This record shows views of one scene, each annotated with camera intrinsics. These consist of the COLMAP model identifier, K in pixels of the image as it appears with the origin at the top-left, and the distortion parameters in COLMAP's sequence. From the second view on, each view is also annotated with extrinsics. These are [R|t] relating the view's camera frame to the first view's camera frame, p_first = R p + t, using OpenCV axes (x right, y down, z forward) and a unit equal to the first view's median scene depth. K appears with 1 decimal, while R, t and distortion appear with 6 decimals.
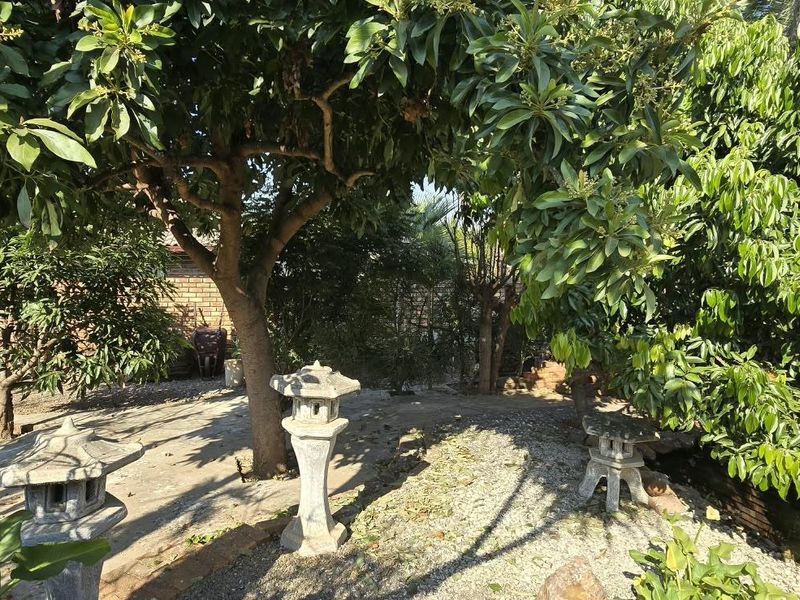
lens RADIAL K [[538.0, 0, 401.7], [0, 538.0, 296.5], [0, 0, 1]] dist [0.016724, -0.011763]
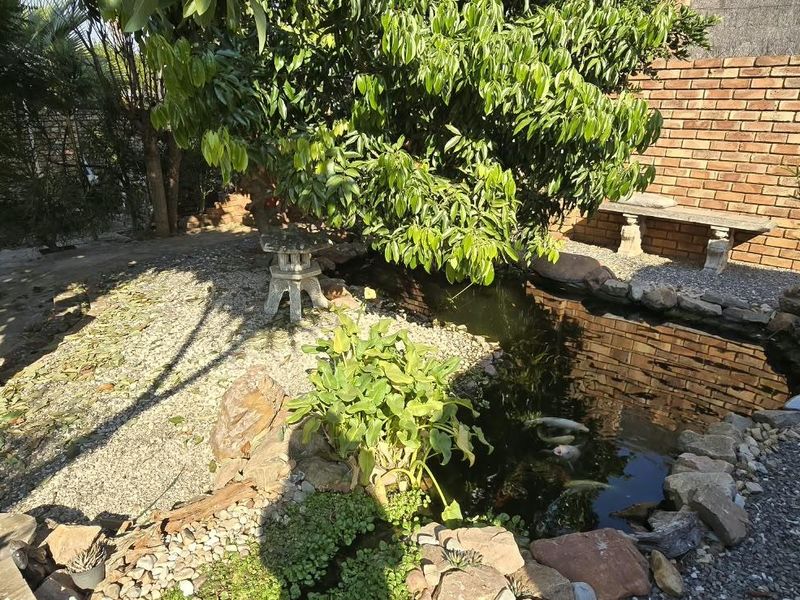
lens RADIAL K [[538.0, 0, 399.9], [0, 538.0, 299.7], [0, 0, 1]] dist [0.016724, -0.011763]
pose [[0.852196, -0.191382, 0.486965, 0.076266], [0.041746, 0.952607, 0.301327, 0.067146], [-0.521555, -0.236460, 0.819797, 0.076647]]
